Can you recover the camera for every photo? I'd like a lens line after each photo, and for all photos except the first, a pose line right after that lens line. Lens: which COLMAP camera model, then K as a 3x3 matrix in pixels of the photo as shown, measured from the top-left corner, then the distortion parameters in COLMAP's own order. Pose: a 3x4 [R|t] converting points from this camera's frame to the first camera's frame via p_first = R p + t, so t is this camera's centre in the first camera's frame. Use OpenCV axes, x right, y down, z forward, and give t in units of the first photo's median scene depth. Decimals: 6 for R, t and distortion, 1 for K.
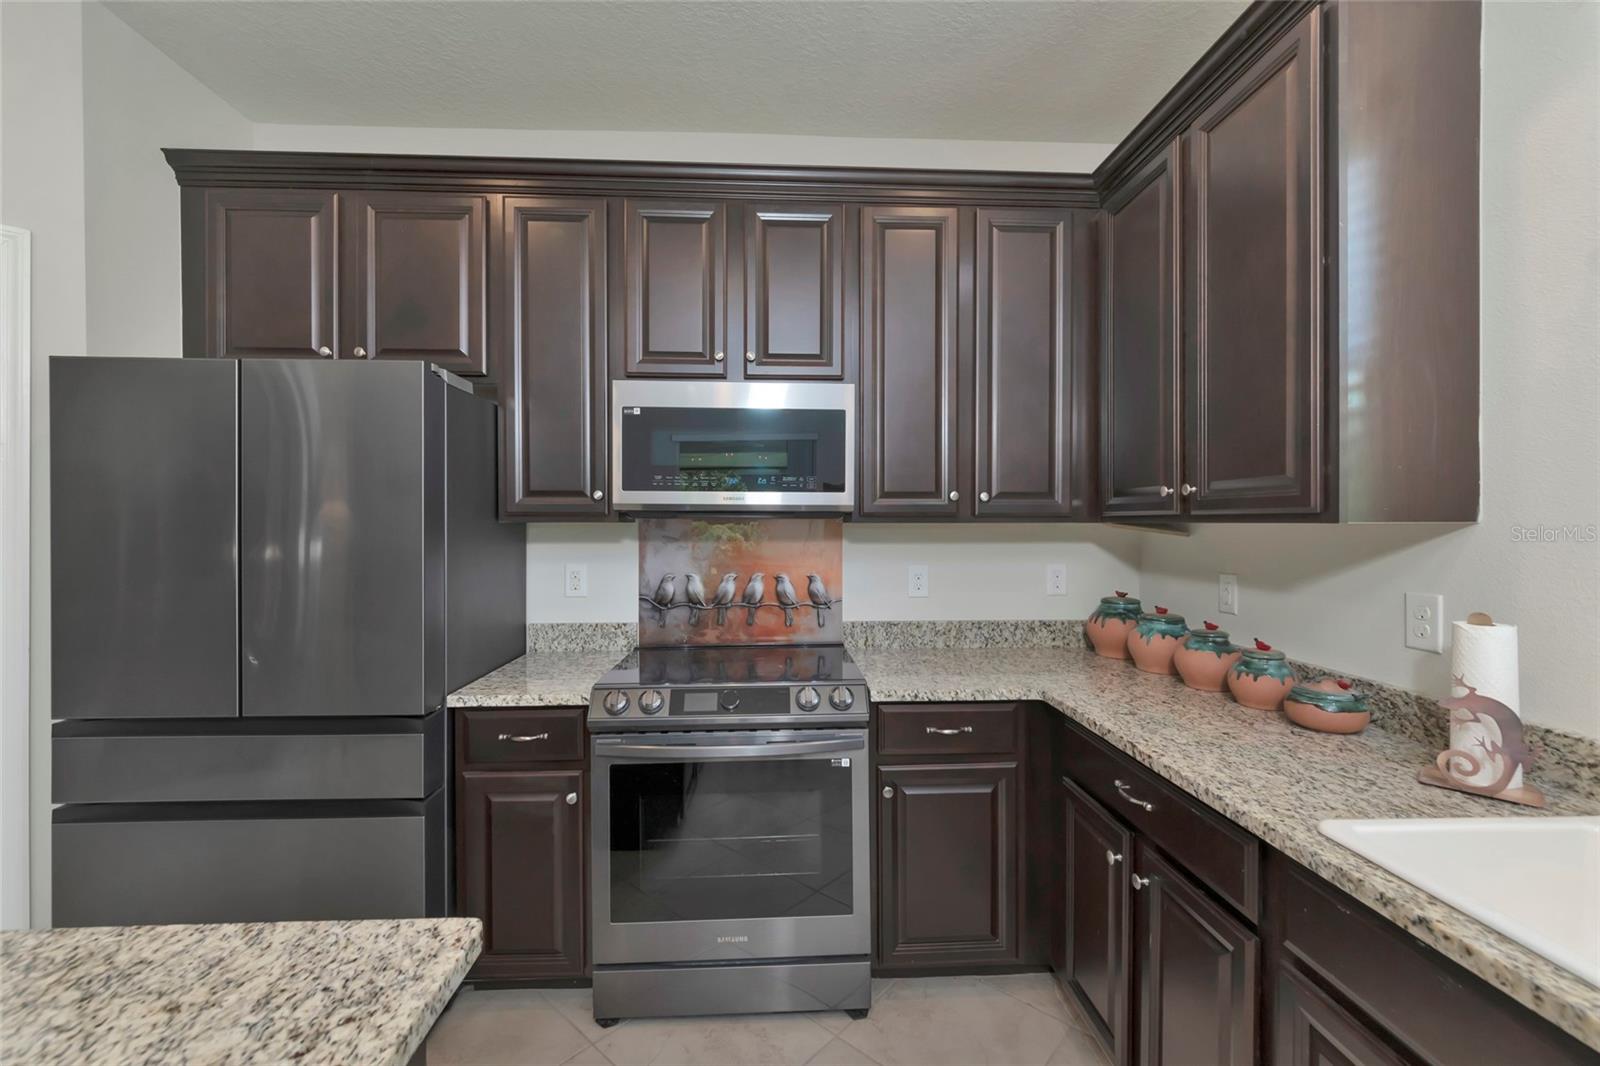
lens RADIAL K [[668.9, 0, 797.1], [0, 668.9, 526.6], [0, 0, 1]] dist [-0.000877, -0.000034]
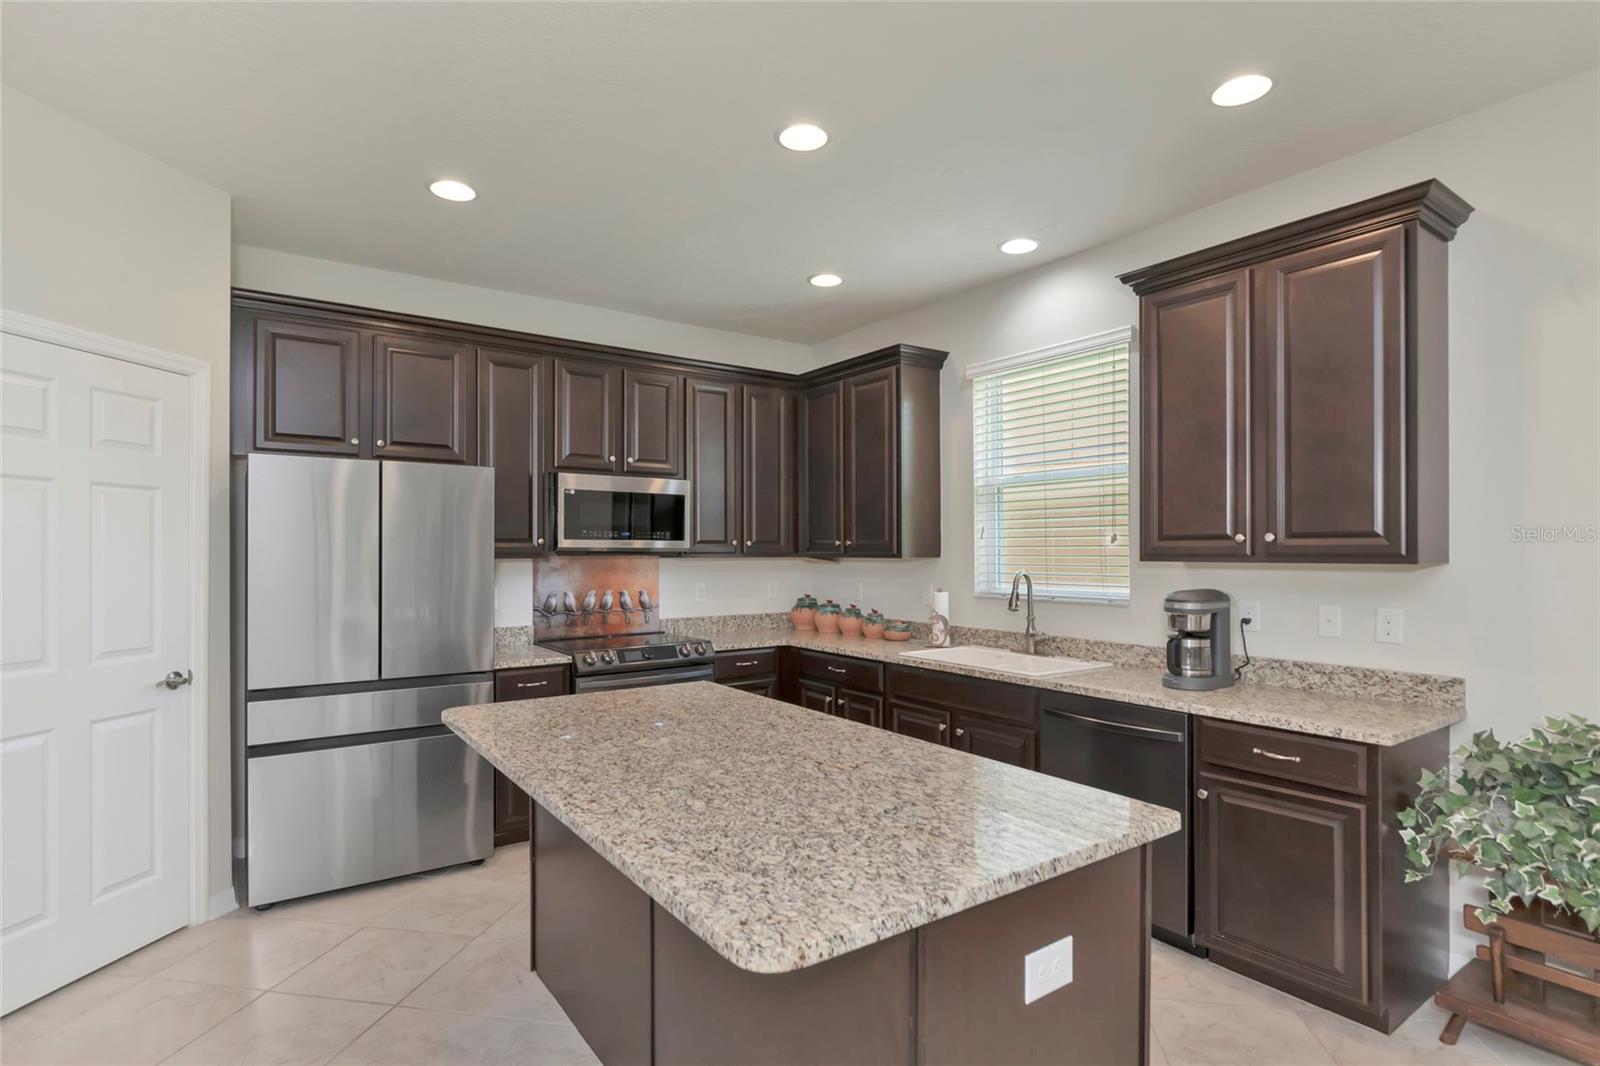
lens RADIAL K [[809.3, 0, 796.7], [0, 809.3, 554.0], [0, 0, 1]] dist [0.001546, -0.000890]
pose [[0.842988, -0.002233, 0.537928, -0.837220], [0.003795, 0.999991, -0.001797, -0.011460], [-0.537919, 0.003557, 0.842989, -0.978952]]
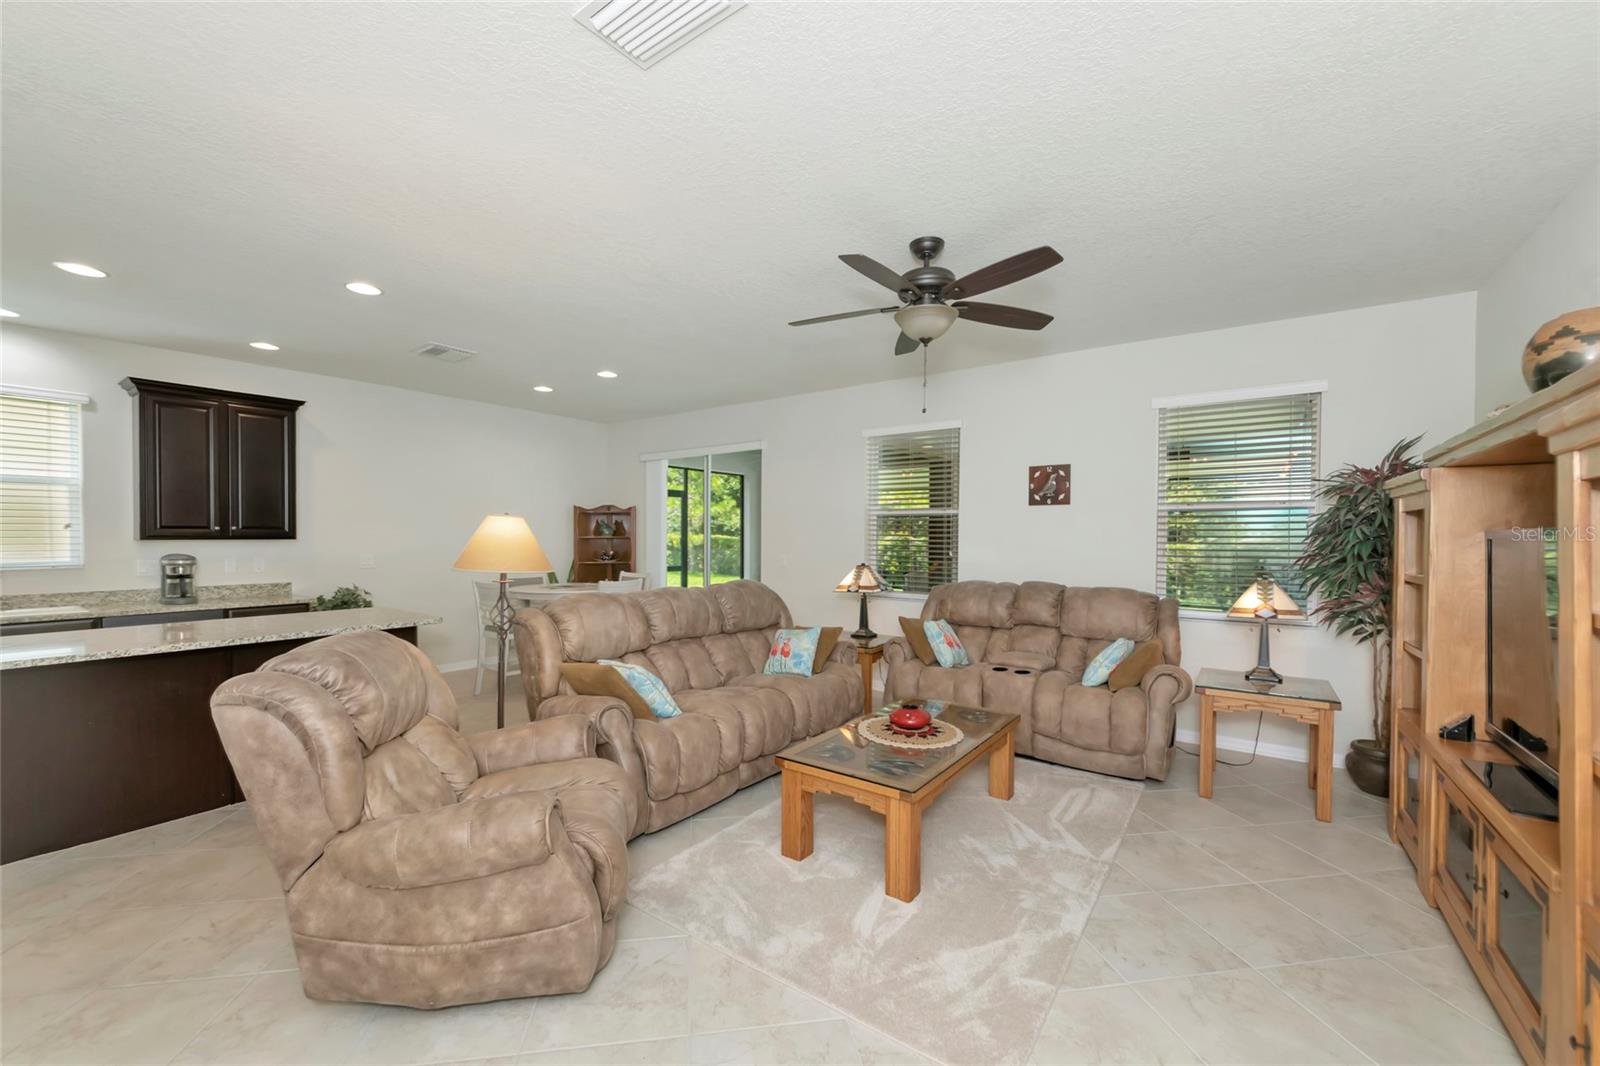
lens RADIAL K [[627.6, 0, 795.3], [0, 627.6, 541.4], [0, 0, 1]] dist [-0.004880, -0.000243]
pose [[-0.783142, -0.008671, 0.621782, -2.517863], [0.001149, 0.999881, 0.015392, -0.023077], [-0.621841, 0.012769, -0.783039, 0.243470]]
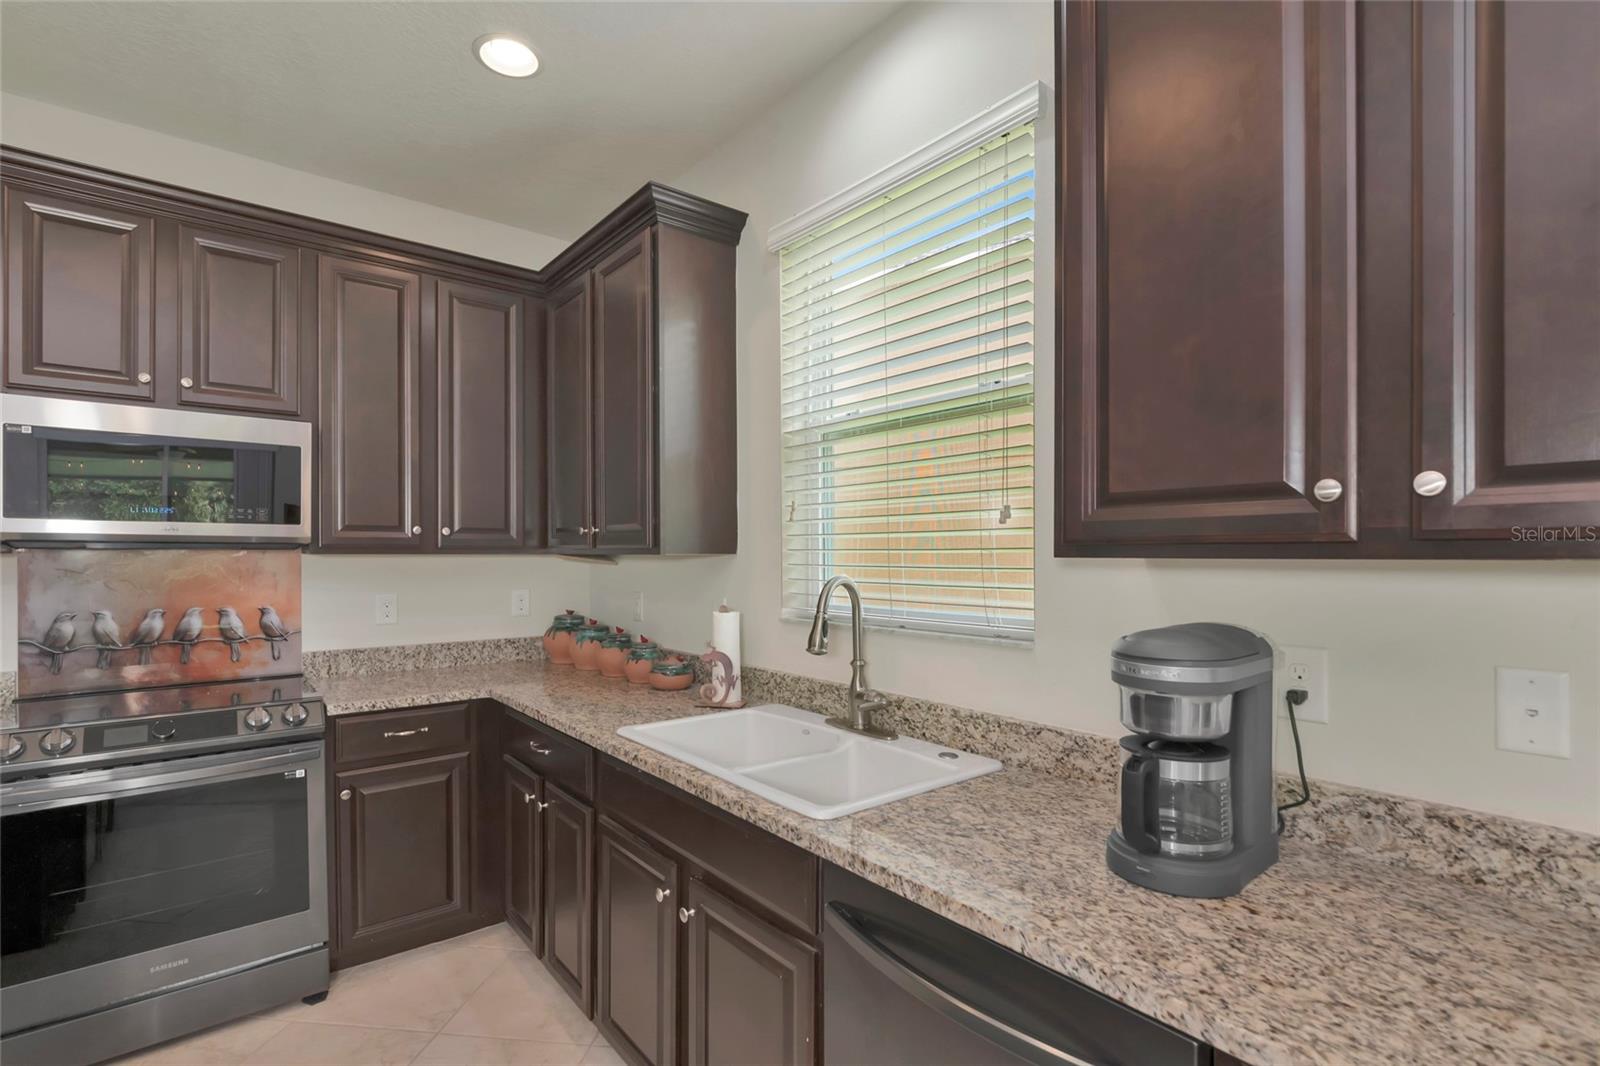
lens RADIAL K [[746.9, 0, 790.2], [0, 746.9, 560.2], [0, 0, 1]] dist [-0.000727, -0.005316]
pose [[0.810306, -0.004124, 0.585992, 0.007735], [0.002700, 0.999991, 0.003304, 0.001909], [-0.586001, -0.001096, 0.810310, -0.401206]]
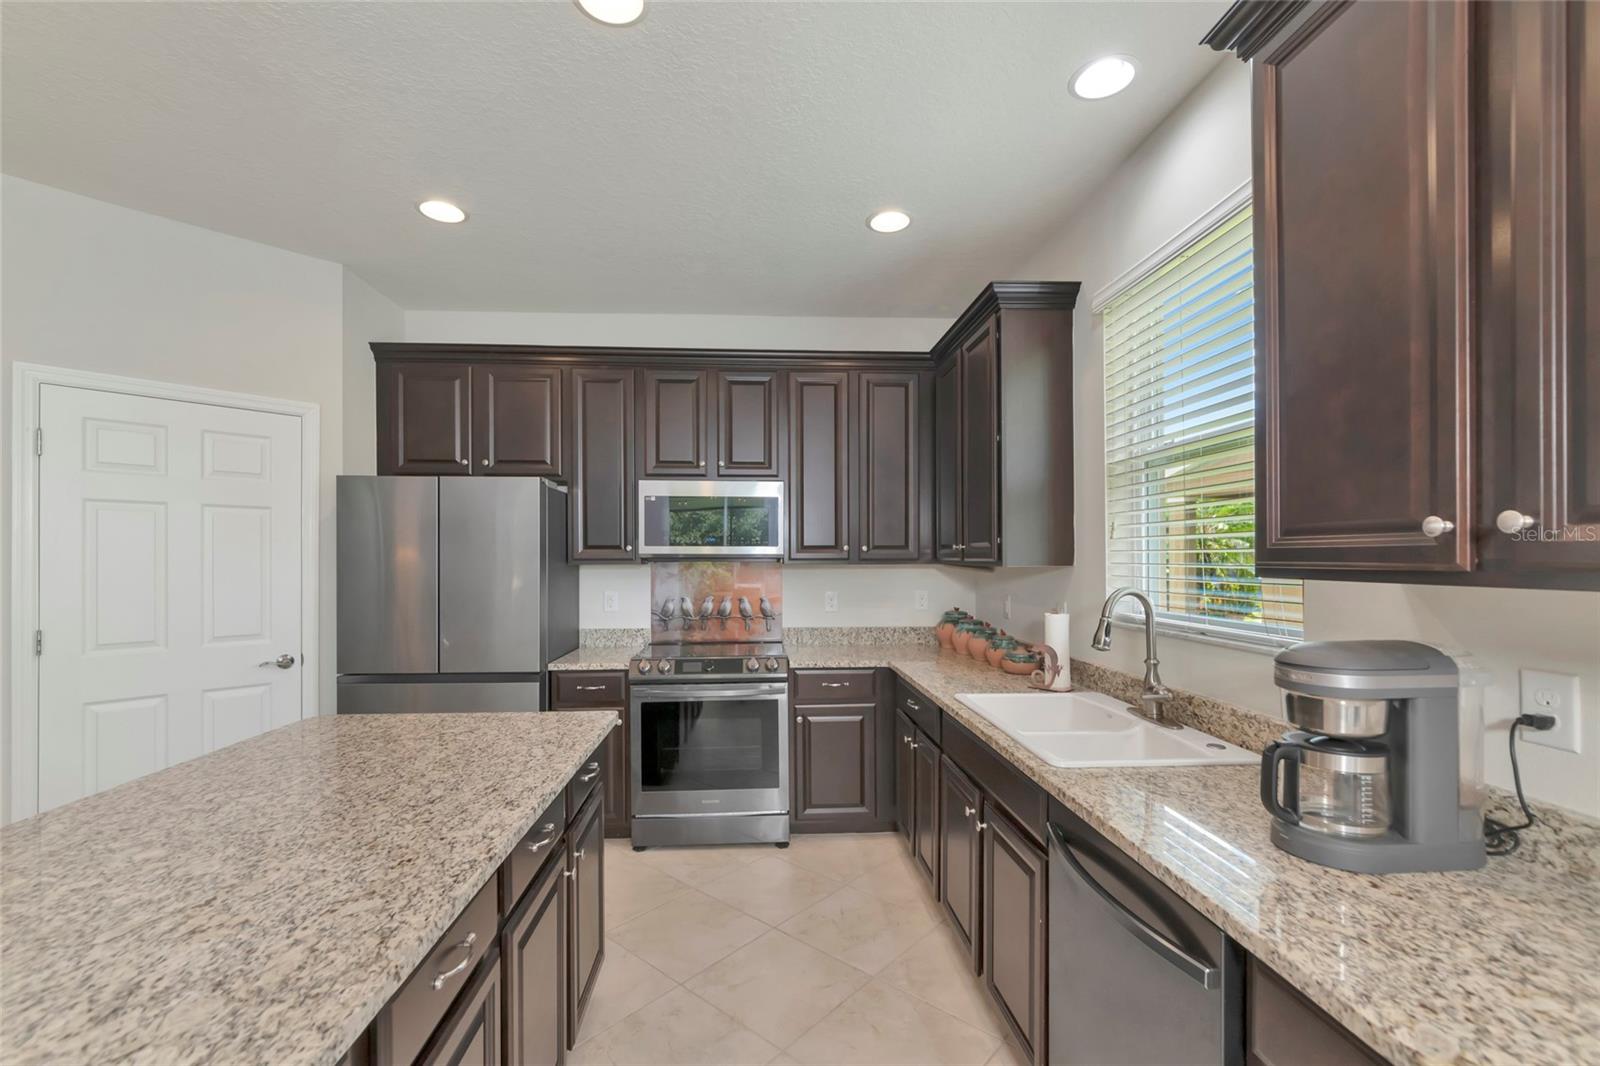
lens RADIAL K [[683.0, 0, 784.6], [0, 683.0, 560.2], [0, 0, 1]] dist [0.000760, 0.000062]
pose [[0.999996, -0.001968, 0.002127, 0.083740], [0.001971, 0.999997, -0.001450, -0.014608], [-0.002125, 0.001455, 0.999997, -0.697146]]
